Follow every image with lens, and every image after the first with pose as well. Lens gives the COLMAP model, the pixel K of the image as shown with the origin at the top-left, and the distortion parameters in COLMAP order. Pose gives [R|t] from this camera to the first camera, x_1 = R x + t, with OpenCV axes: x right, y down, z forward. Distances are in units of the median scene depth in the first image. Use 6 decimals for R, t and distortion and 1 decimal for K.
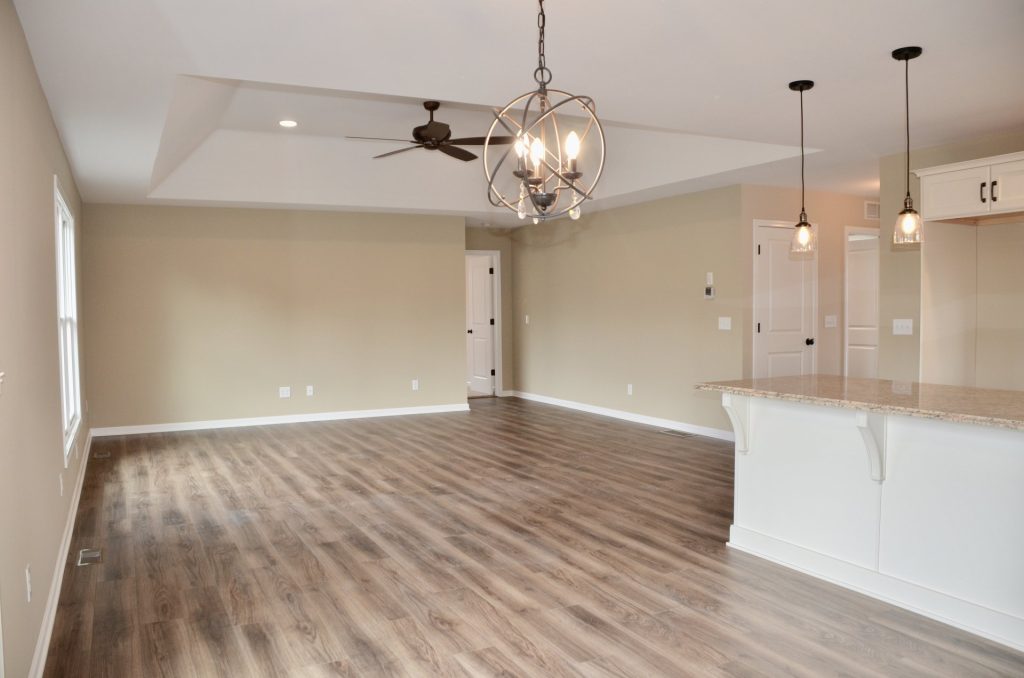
lens RADIAL K [[773.9, 0, 512.0], [0, 773.9, 339.0], [0, 0, 1]] dist [-0.120774, 0.000188]
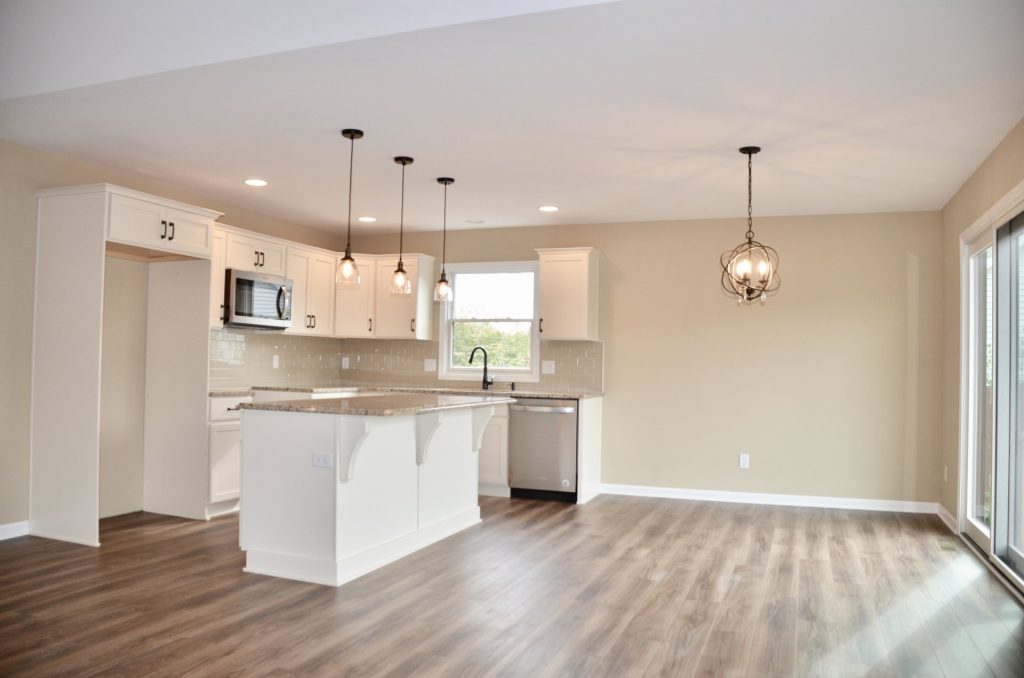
lens RADIAL K [[786.2, 0, 512.0], [0, 786.2, 339.0], [0, 0, 1]] dist [-0.152294, 0.089081]
pose [[-0.666521, 0.025948, 0.745035, -0.583125], [0.020362, 0.999655, -0.016600, -0.011190], [-0.745208, 0.004106, -0.666819, 1.509620]]
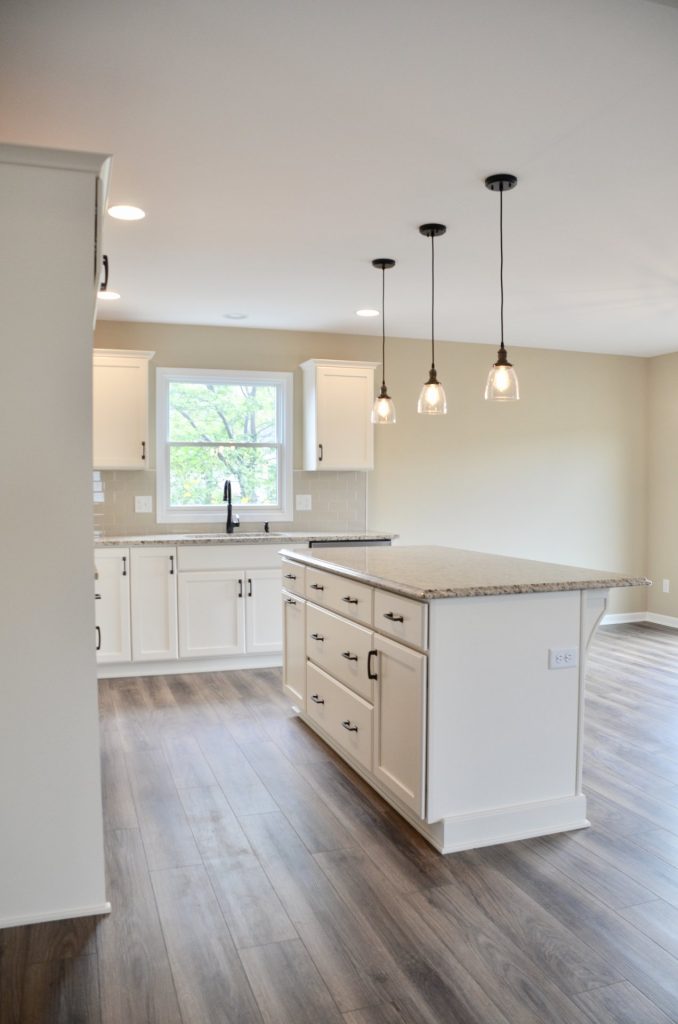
lens RADIAL K [[786.2, 0, 339.0], [0, 786.2, 512.0], [0, 0, 1]] dist [-0.152294, 0.089081]
pose [[-0.990026, 0.010317, 0.140508, 0.423021], [0.020152, 0.997430, 0.068754, -0.057981], [-0.139437, 0.070900, -0.987689, 1.715599]]
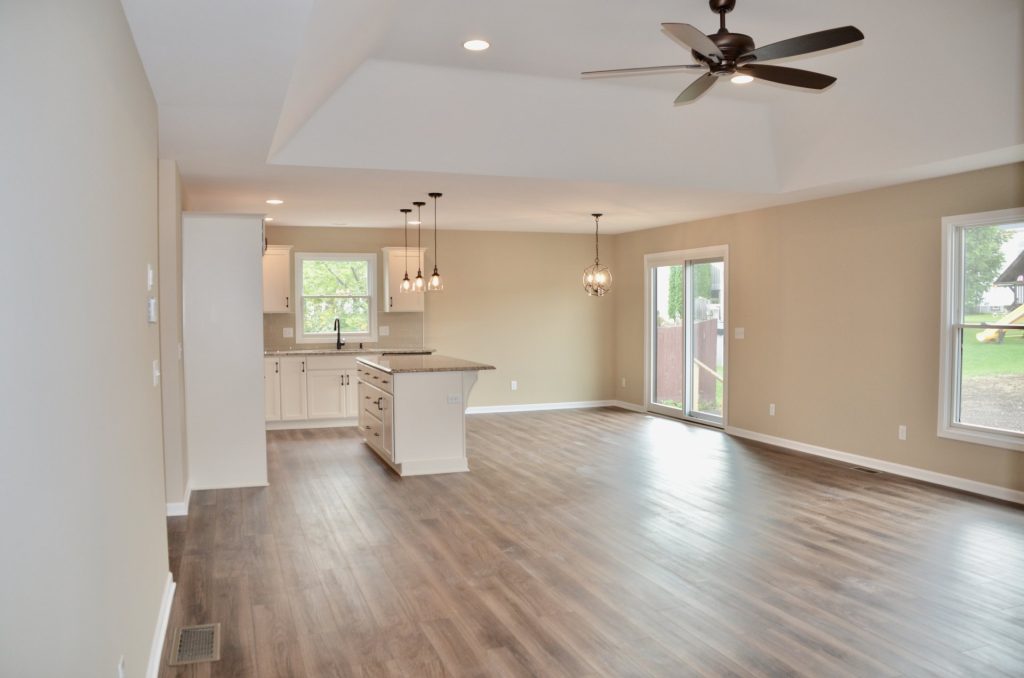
lens RADIAL K [[786.2, 0, 512.0], [0, 786.2, 339.0], [0, 0, 1]] dist [-0.152294, 0.089081]
pose [[-0.992211, 0.013392, 0.123844, -0.012128], [0.023328, 0.996591, 0.079136, -0.136039], [-0.122362, 0.081409, -0.989141, 2.664290]]
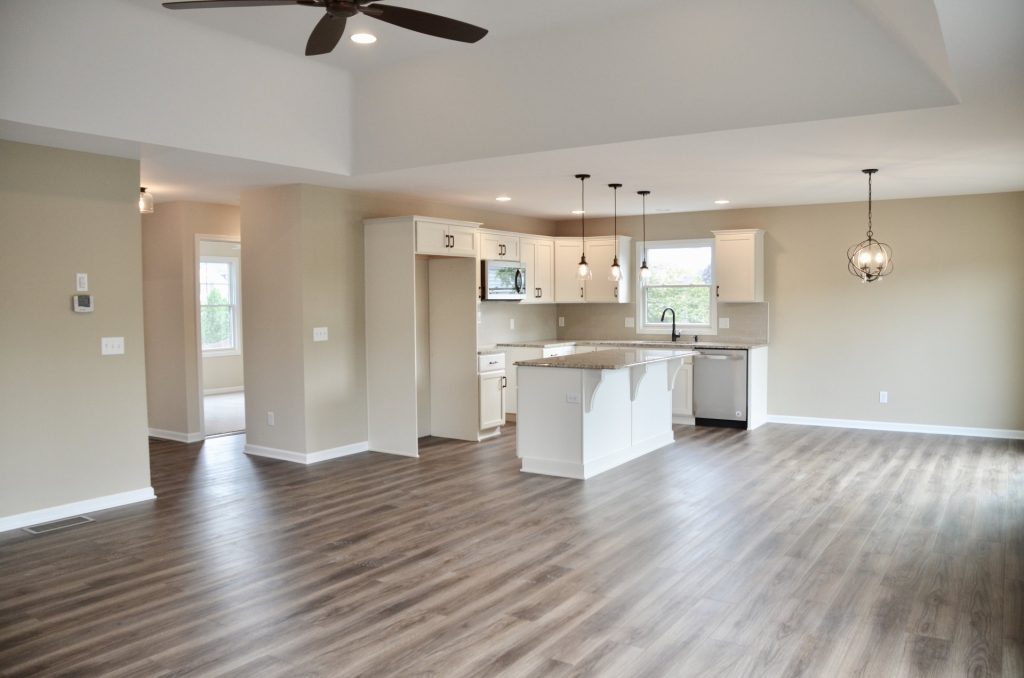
lens RADIAL K [[786.2, 0, 512.0], [0, 786.2, 339.0], [0, 0, 1]] dist [-0.152294, 0.089081]
pose [[-0.483391, -0.025130, 0.875044, -0.966637], [0.051518, 0.997039, 0.057093, -0.088450], [-0.873888, 0.072679, -0.480665, 1.866703]]
